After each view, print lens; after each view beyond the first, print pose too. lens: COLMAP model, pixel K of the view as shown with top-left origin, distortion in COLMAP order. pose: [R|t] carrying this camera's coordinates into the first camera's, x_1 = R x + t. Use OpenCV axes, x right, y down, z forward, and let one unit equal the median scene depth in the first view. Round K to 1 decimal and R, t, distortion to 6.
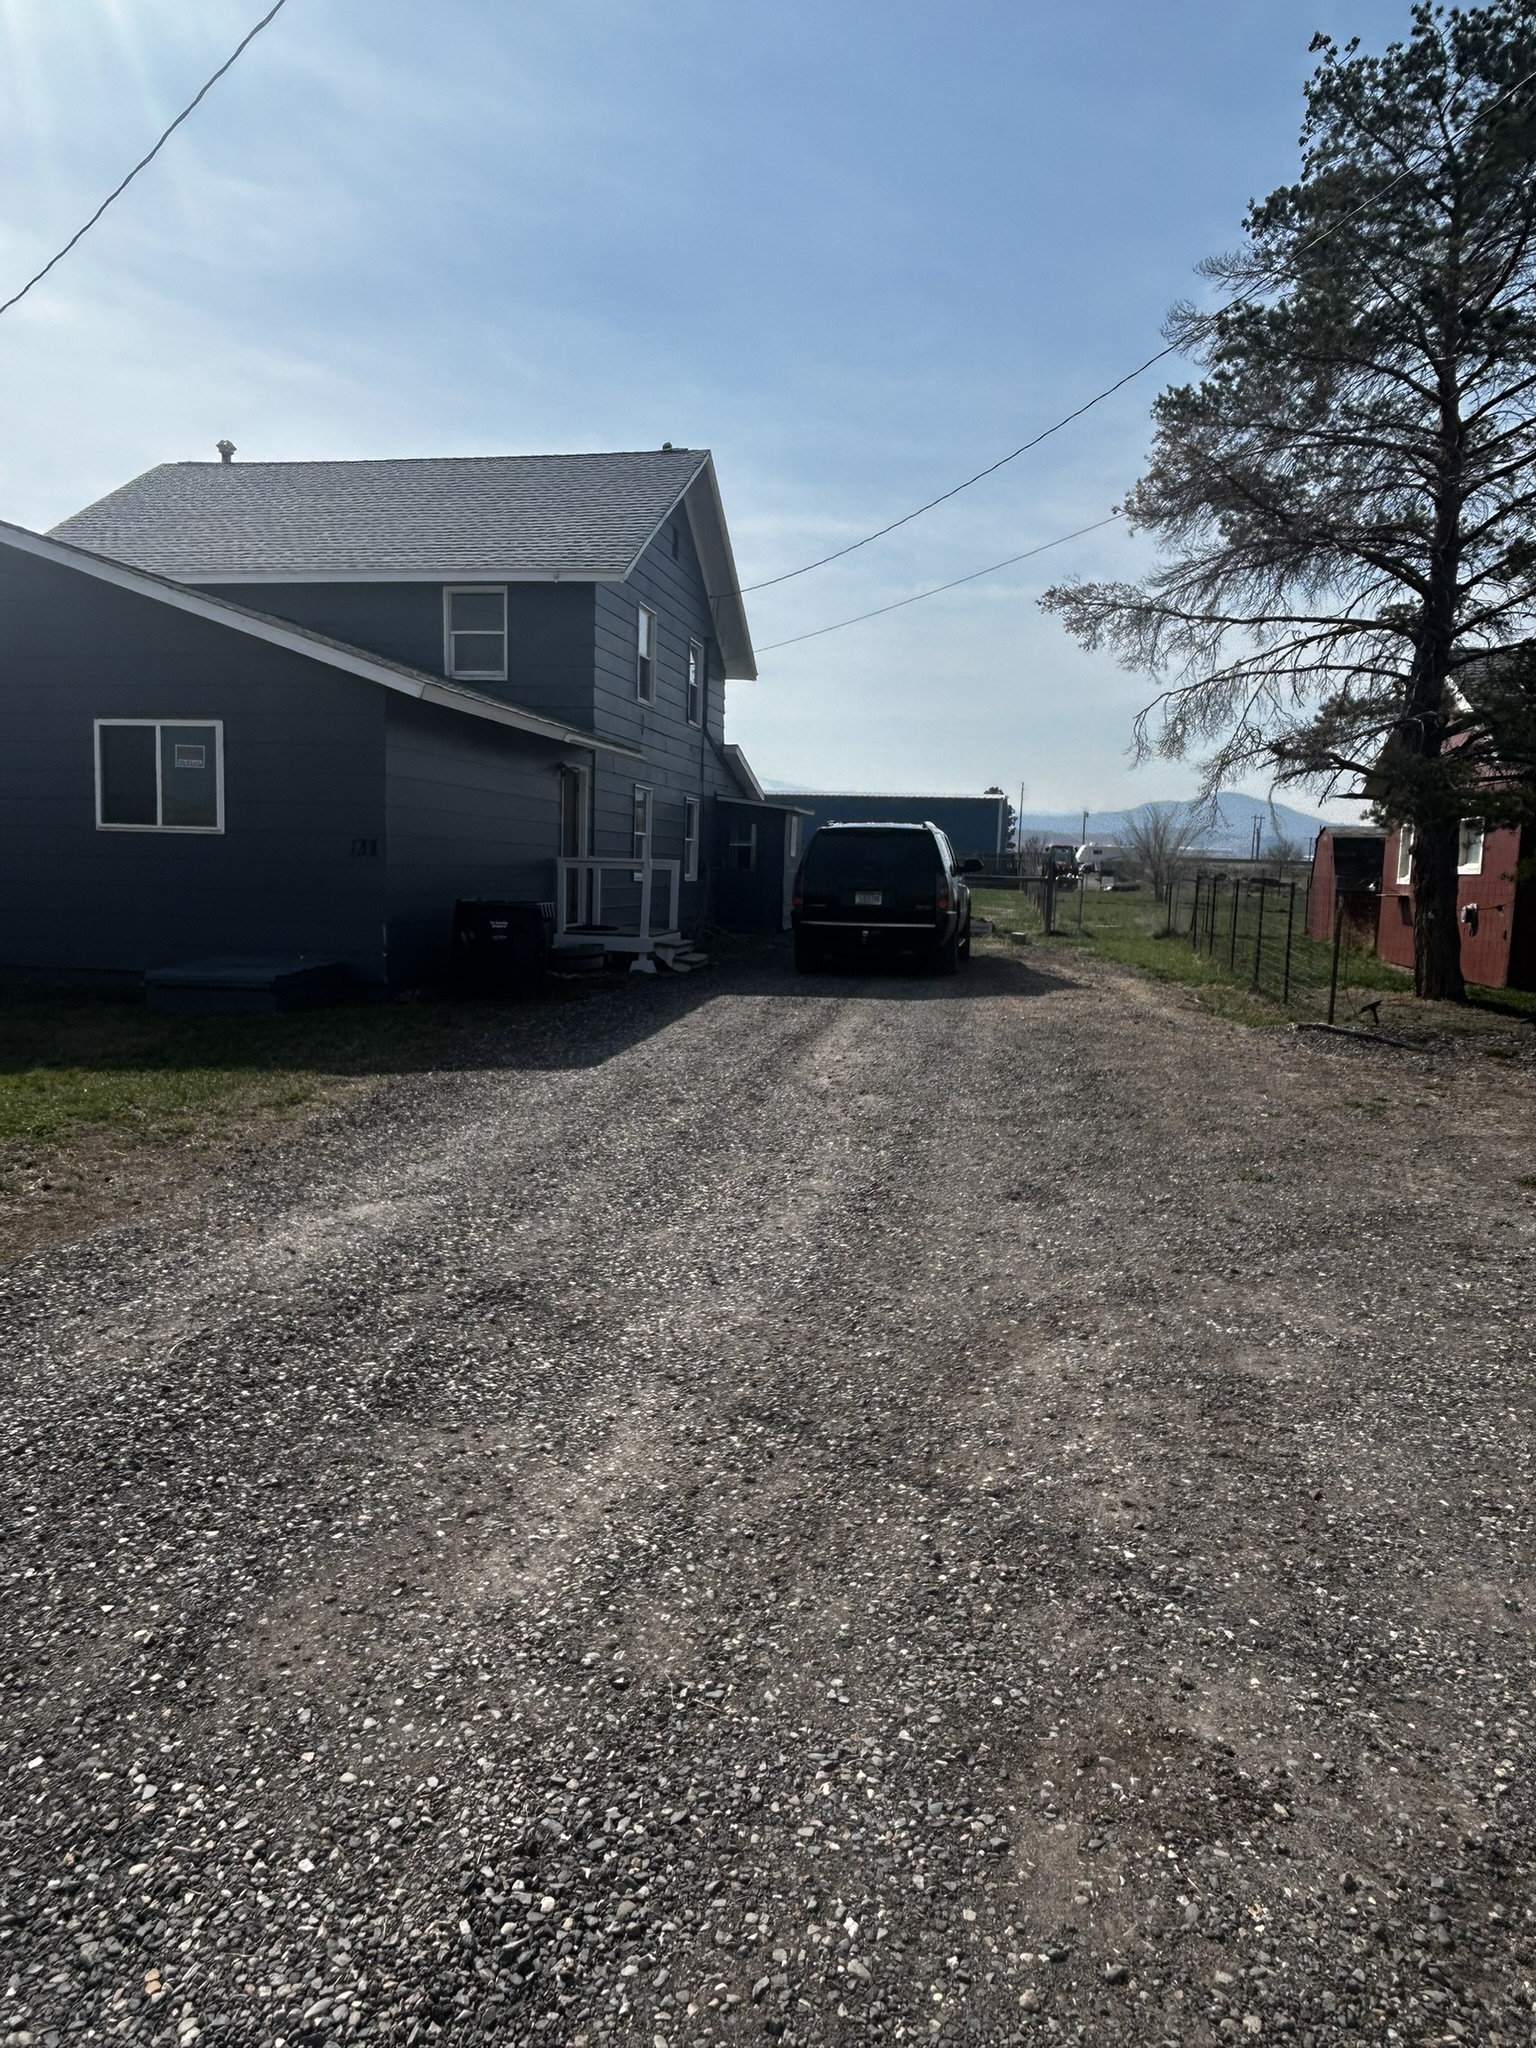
lens RADIAL K [[1321.1, 0, 768.0], [0, 1321.1, 1024.0], [0, 0, 1]] dist [0.002751, -0.035986]
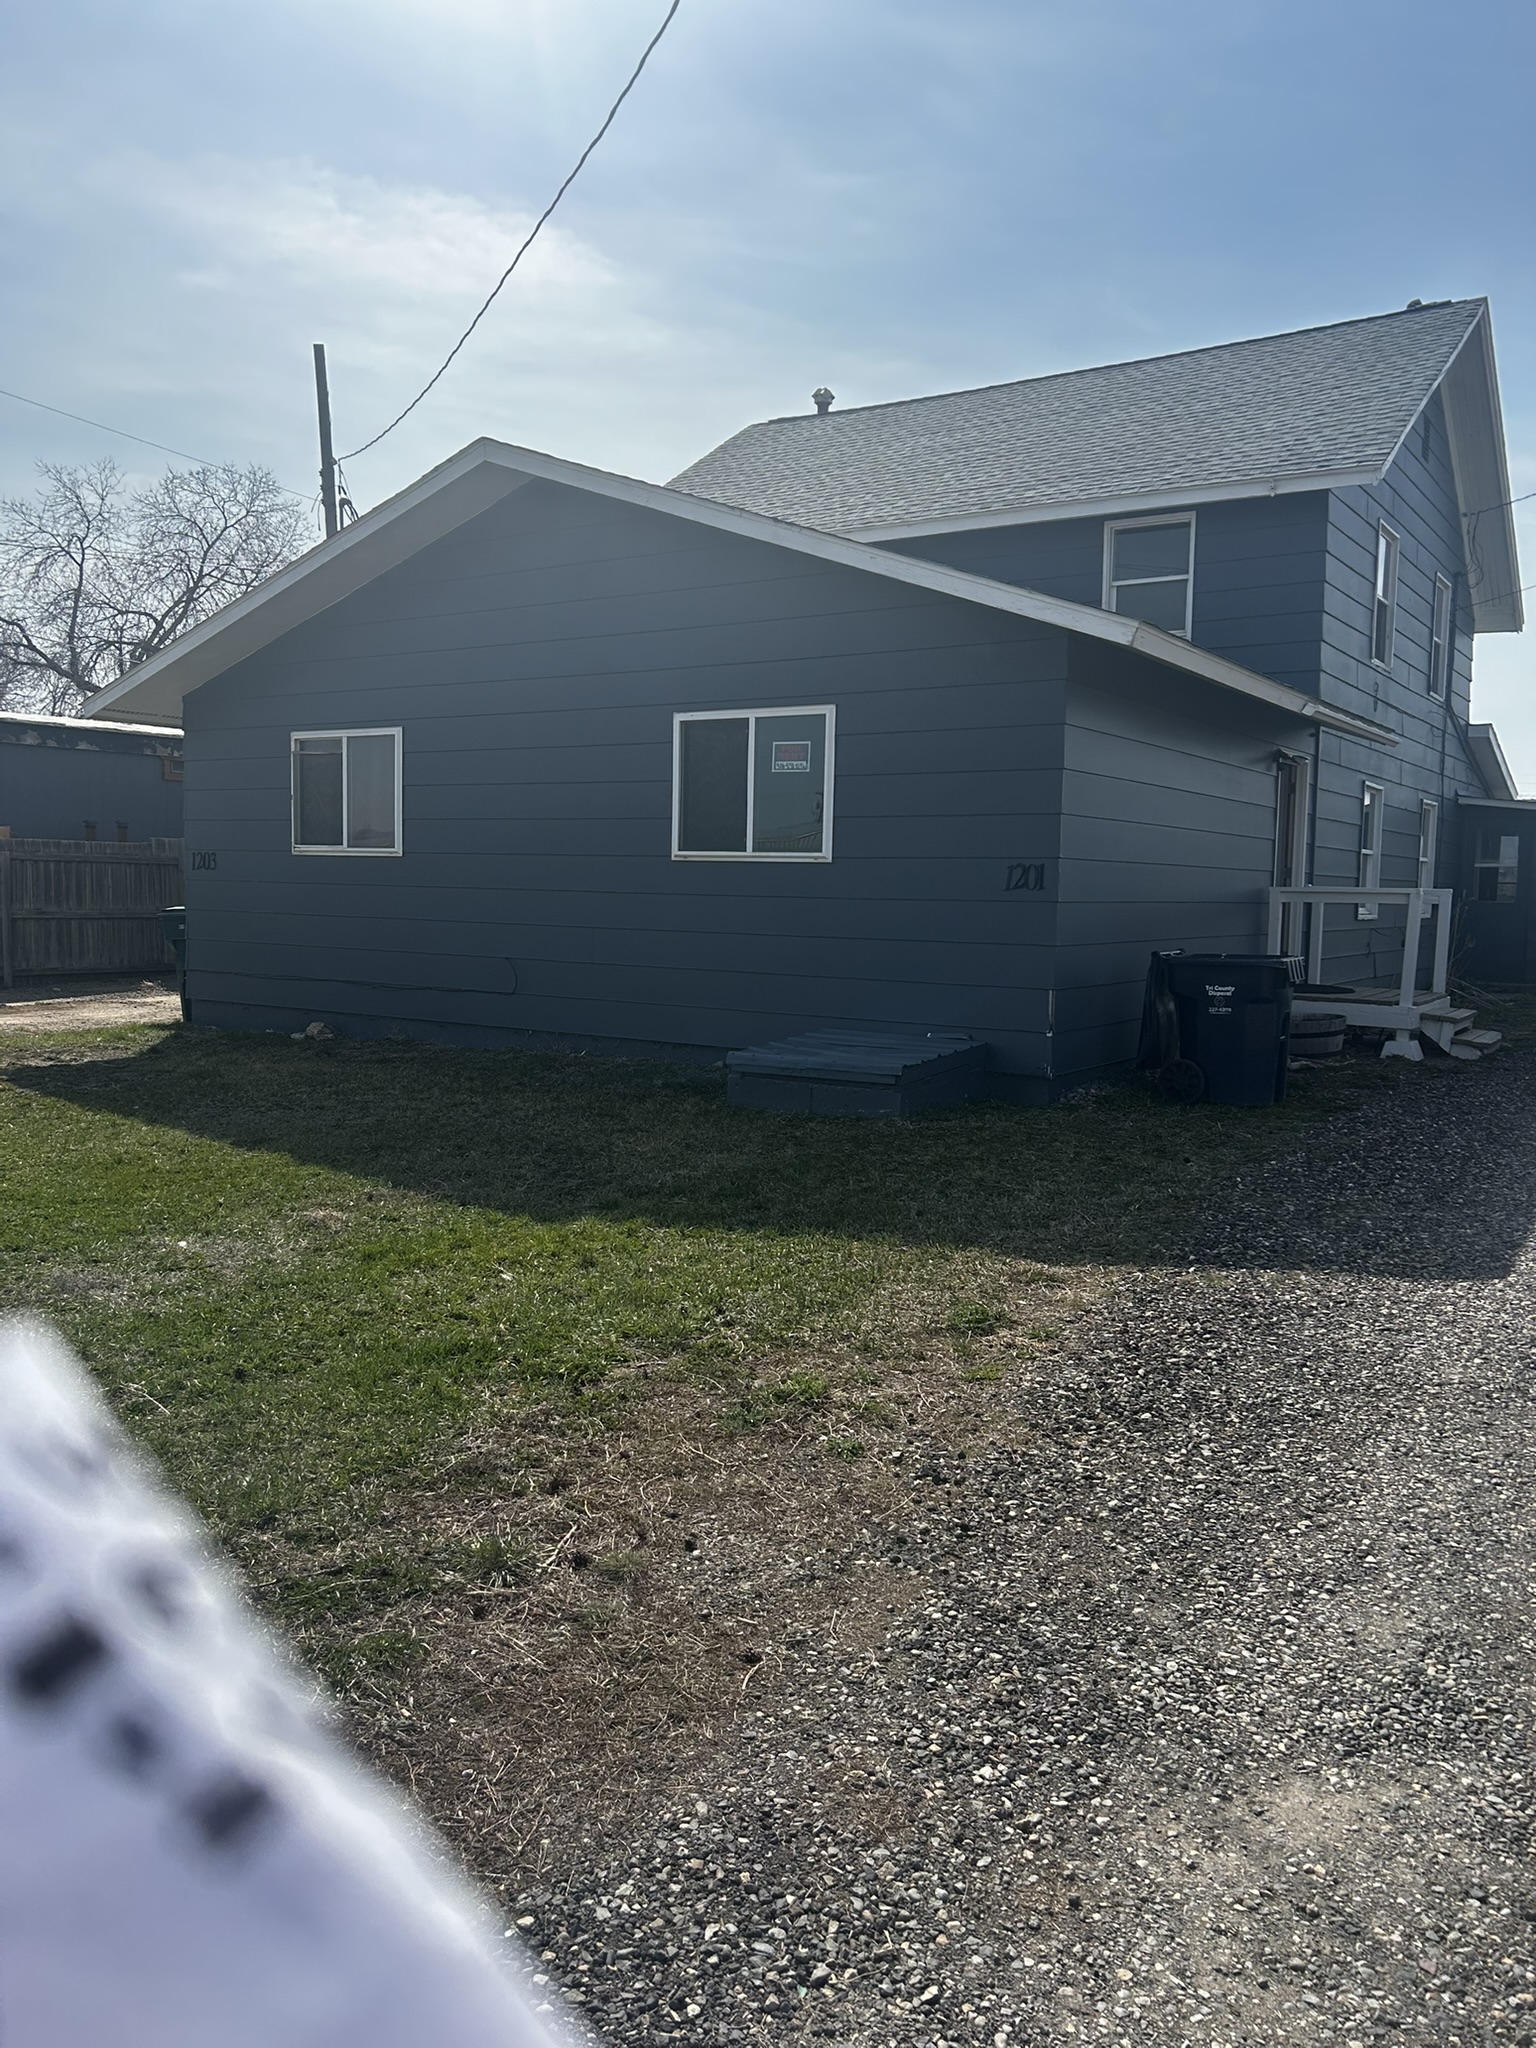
lens RADIAL K [[1539.5, 0, 768.0], [0, 1539.5, 1024.0], [0, 0, 1]] dist [-0.001220, -0.004380]
pose [[0.921653, 0.019478, -0.387526, -0.112326], [-0.034062, 0.998945, -0.030800, -0.027598], [0.386518, 0.041587, 0.921344, 0.208307]]
